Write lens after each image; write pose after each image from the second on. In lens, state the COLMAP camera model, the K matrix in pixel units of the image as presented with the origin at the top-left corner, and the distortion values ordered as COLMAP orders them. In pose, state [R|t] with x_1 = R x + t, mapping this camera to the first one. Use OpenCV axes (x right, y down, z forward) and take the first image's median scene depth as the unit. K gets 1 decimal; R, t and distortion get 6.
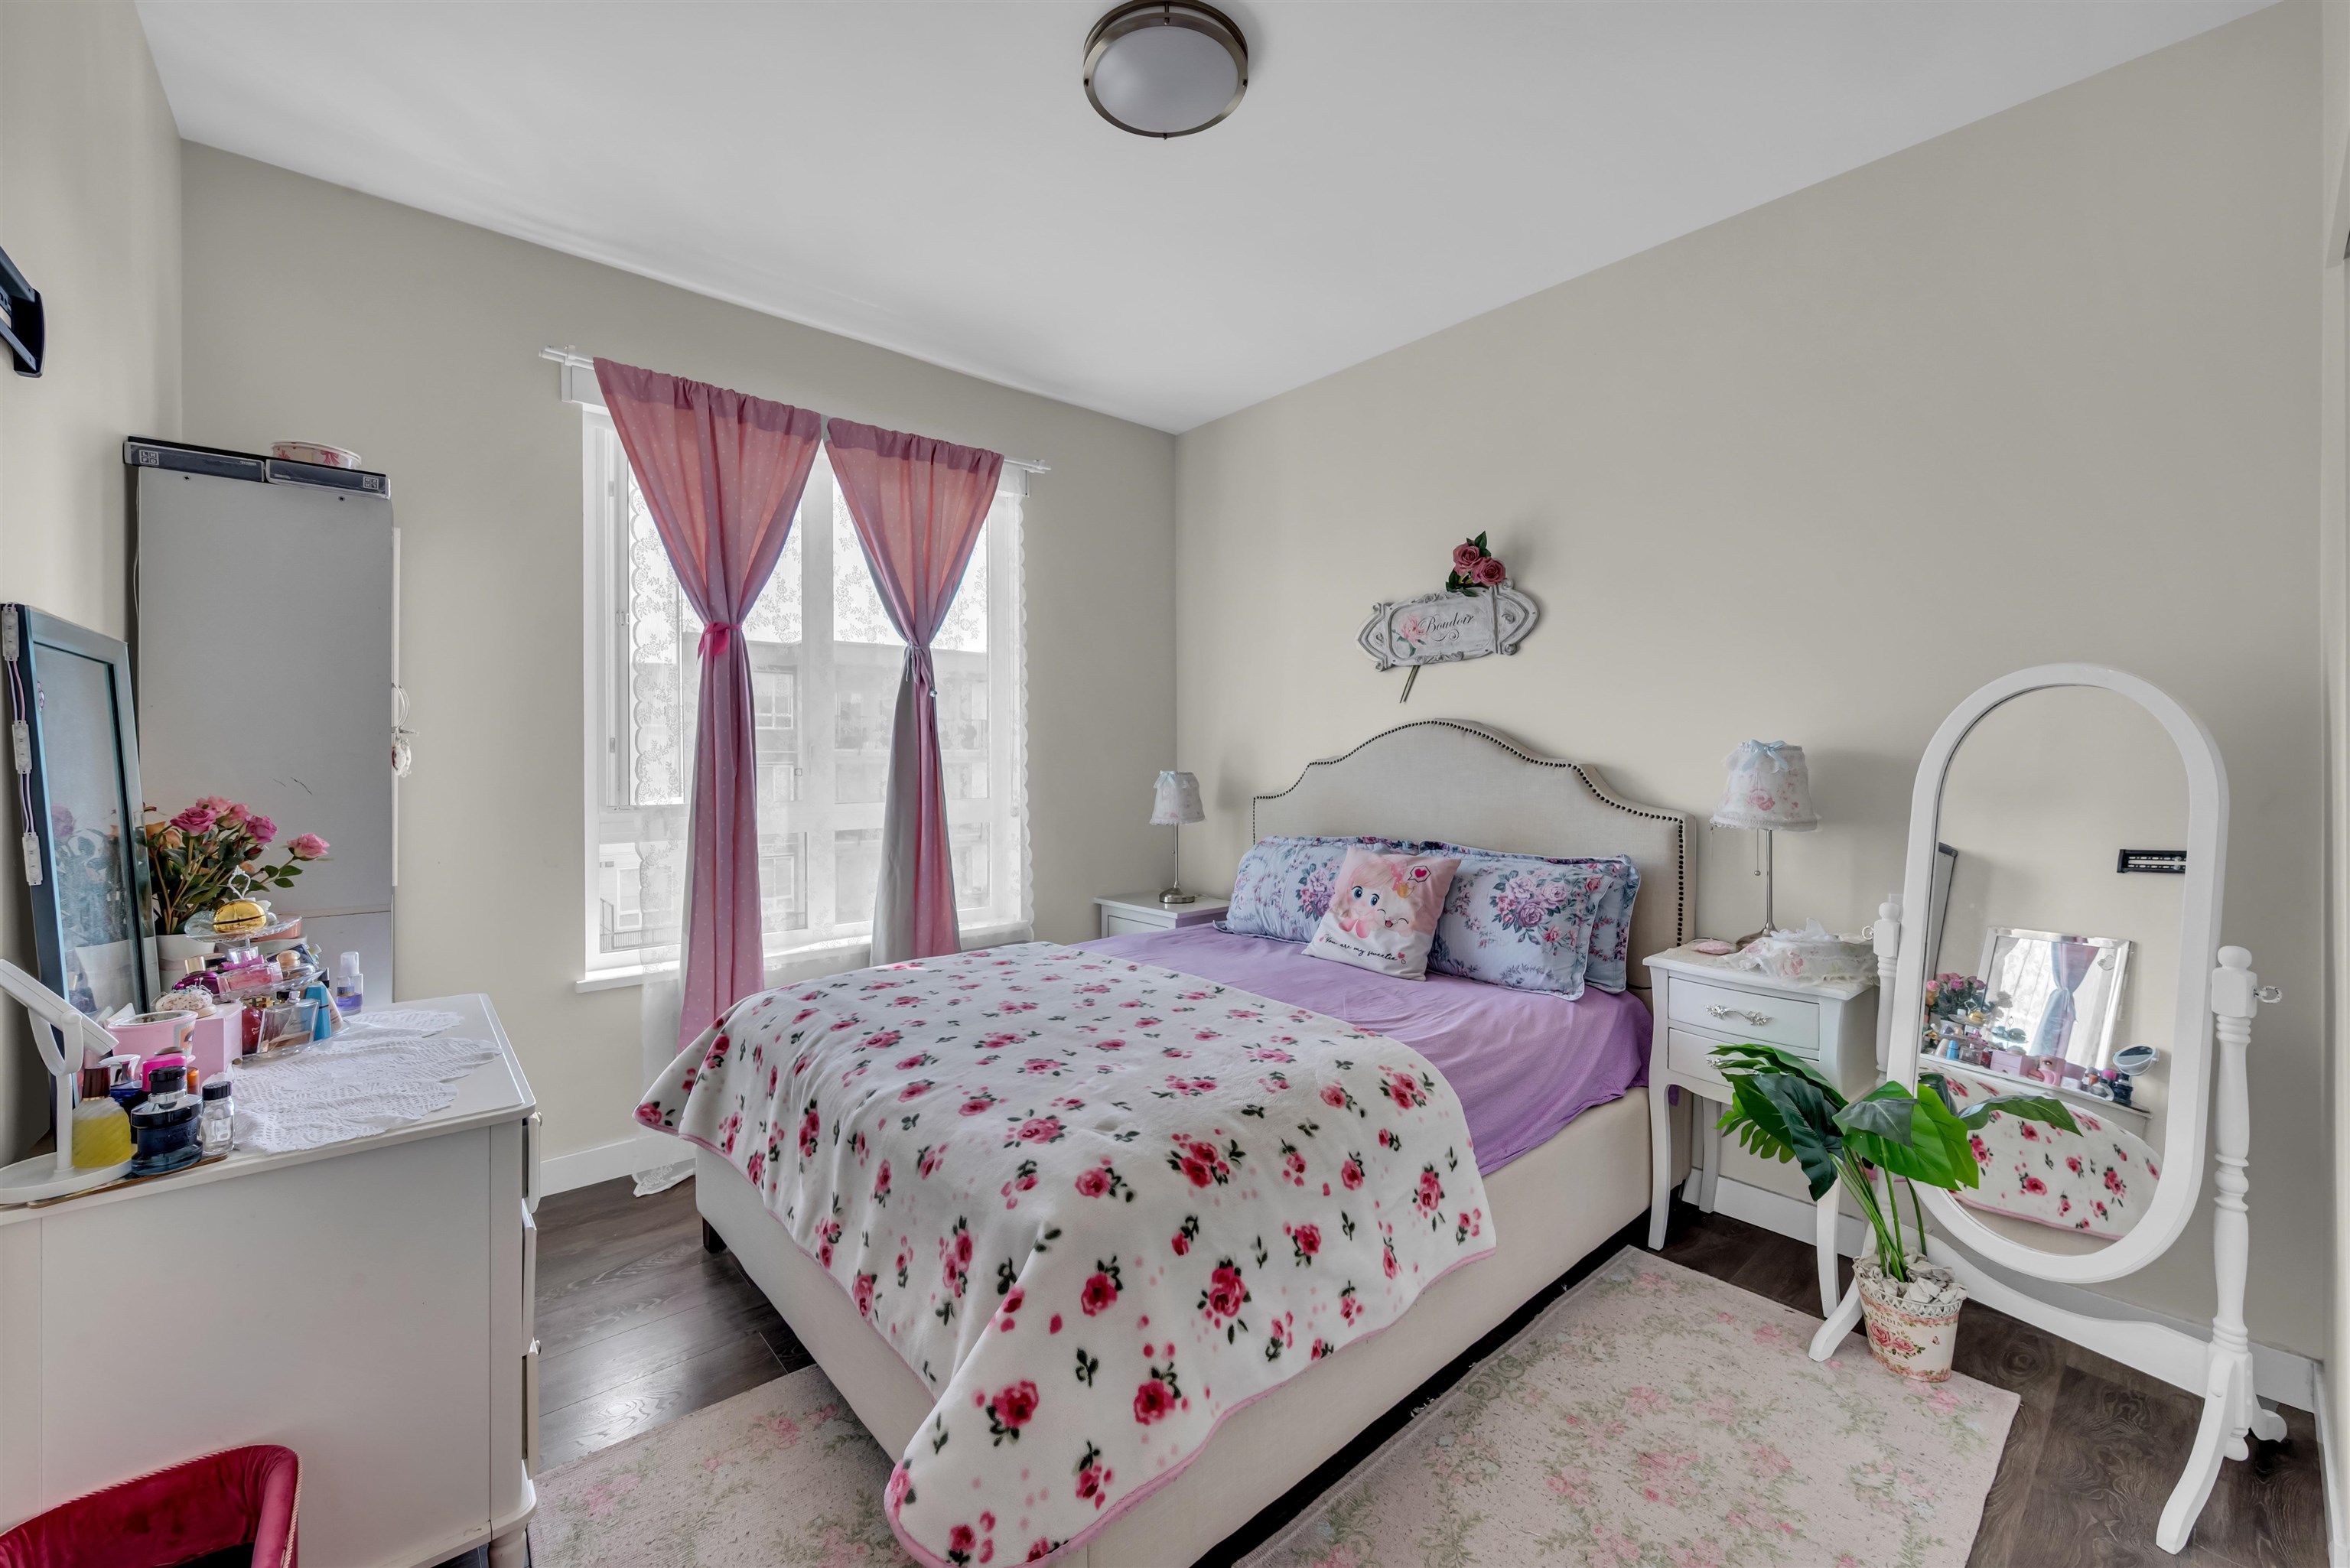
lens RADIAL K [[928.7, 0, 1179.3], [0, 928.7, 768.4], [0, 0, 1]] dist [0.000599, 0.000048]
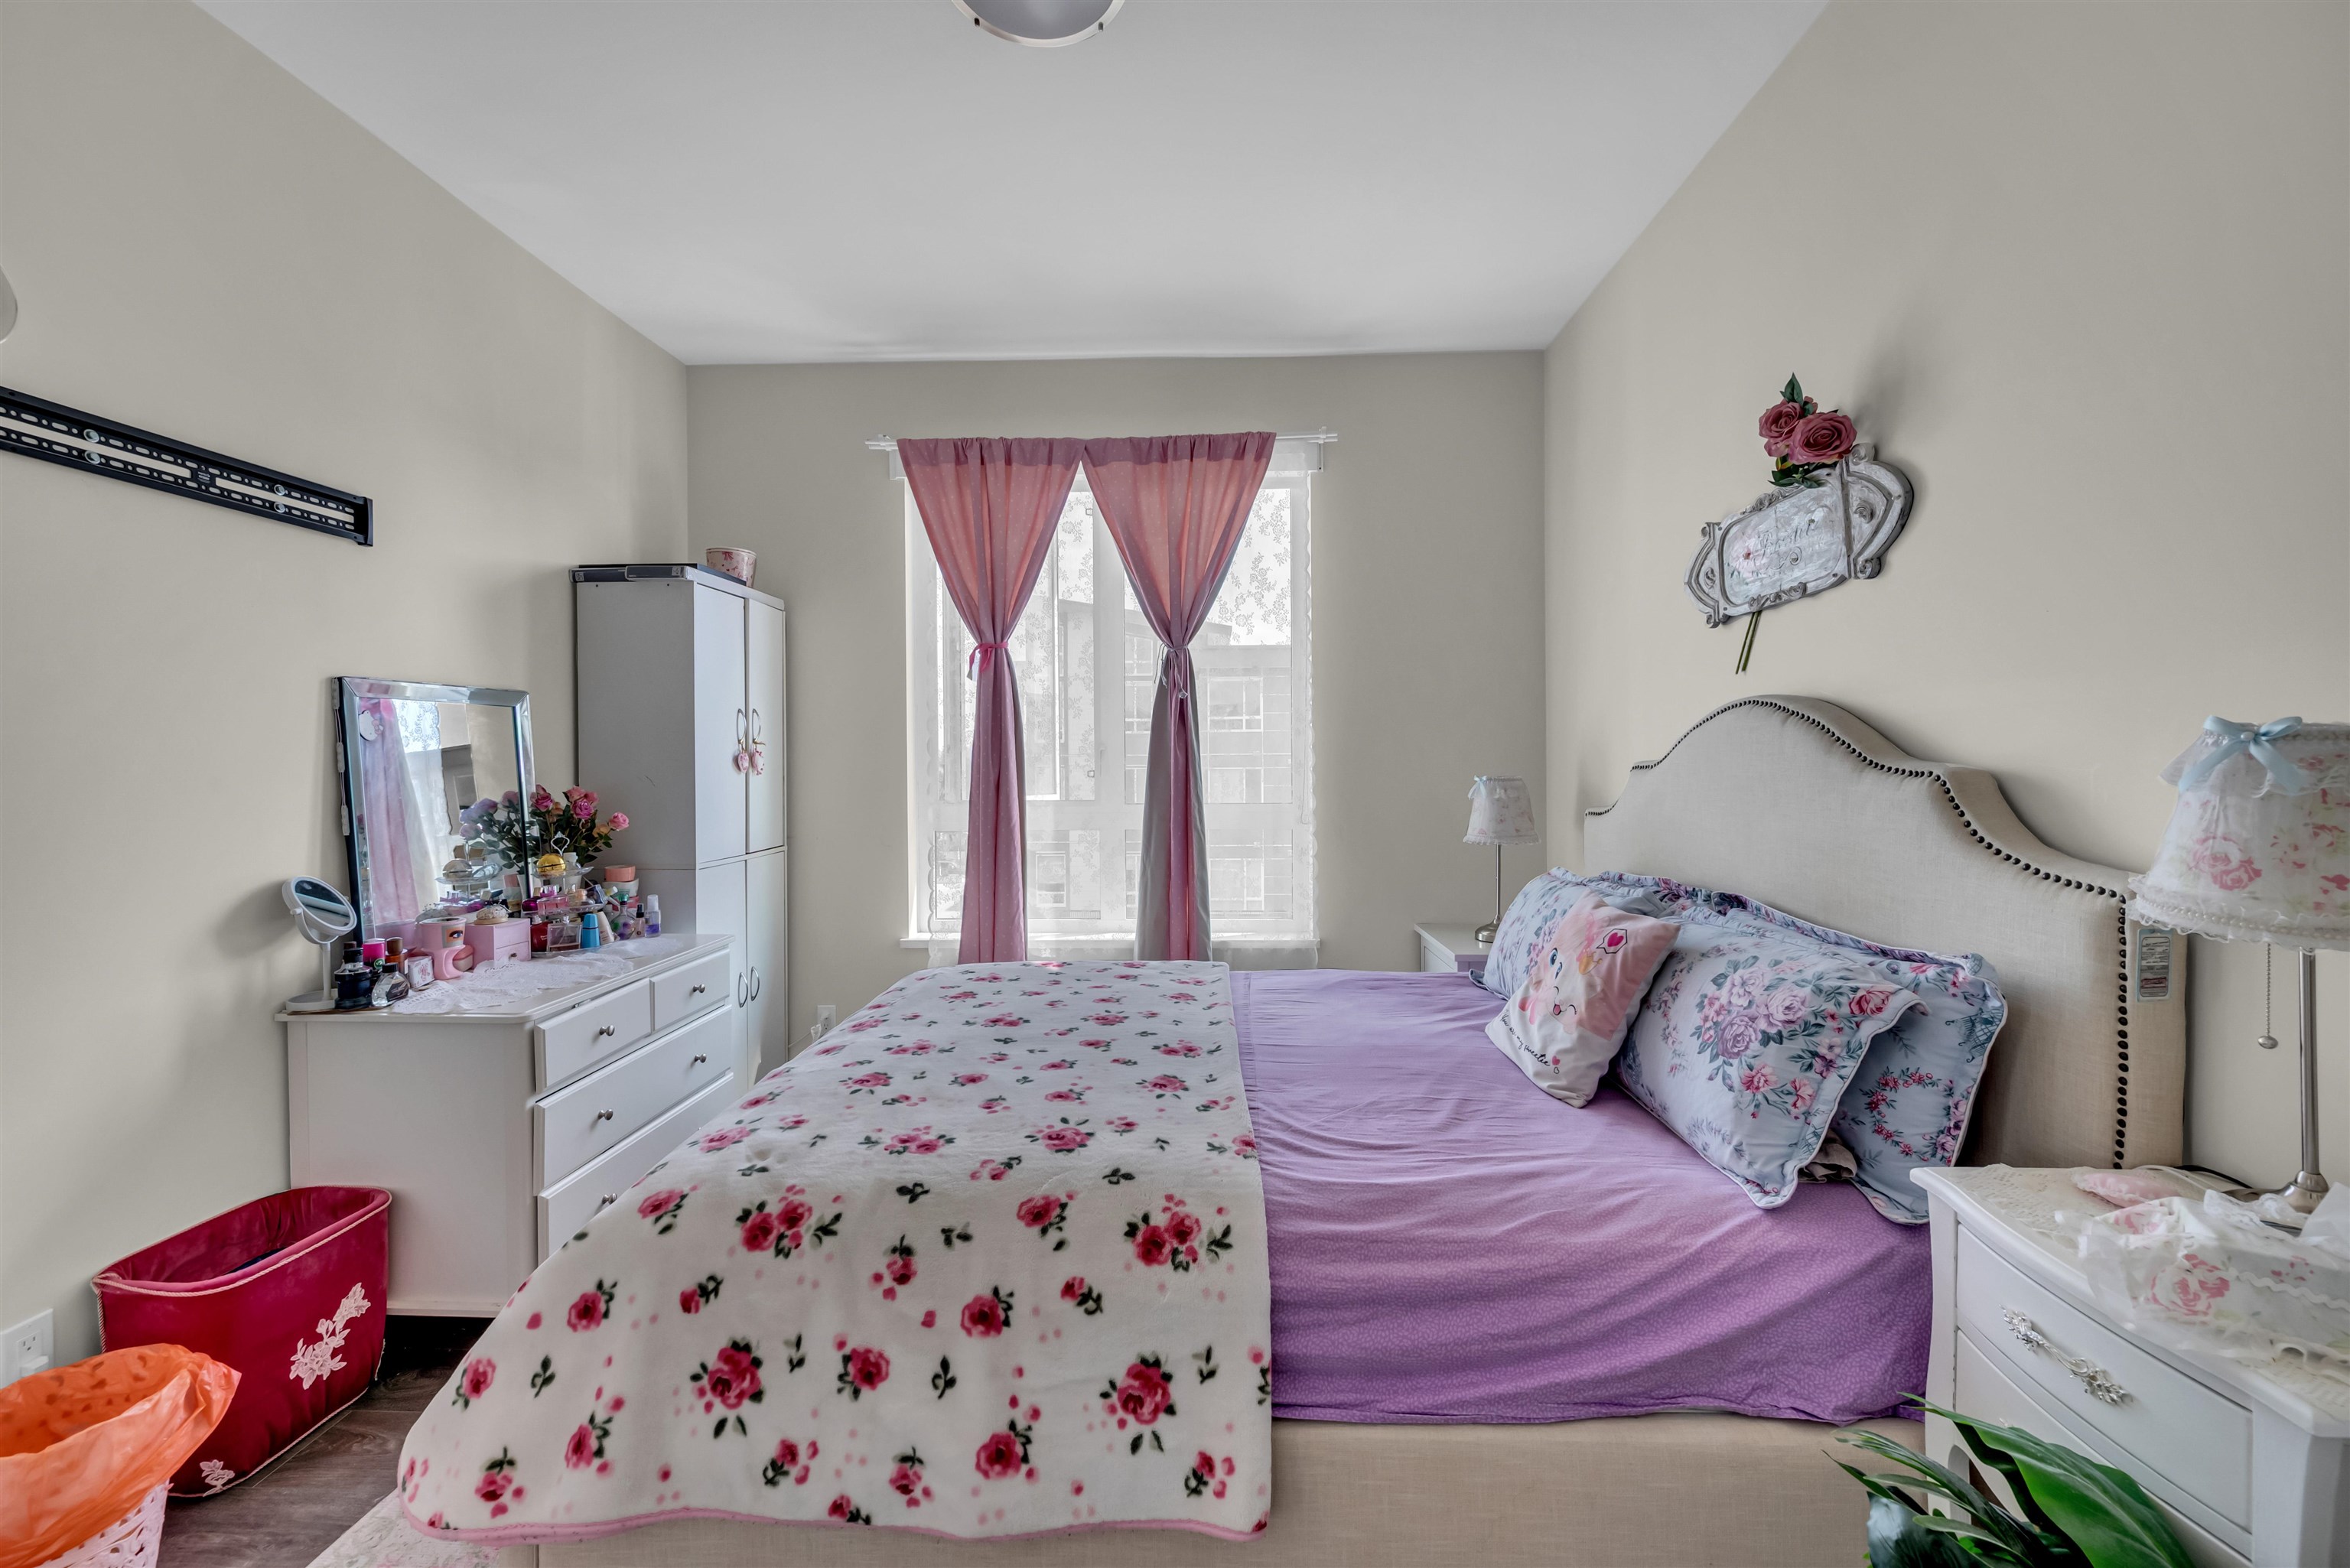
lens RADIAL K [[928.2, 0, 1180.1], [0, 928.2, 777.9], [0, 0, 1]] dist [-0.000457, -0.000237]
pose [[0.734356, 0.011337, -0.678670, 0.497080], [-0.005247, 0.999925, 0.011026, -0.004988], [0.678745, -0.004536, 0.734360, 0.343299]]
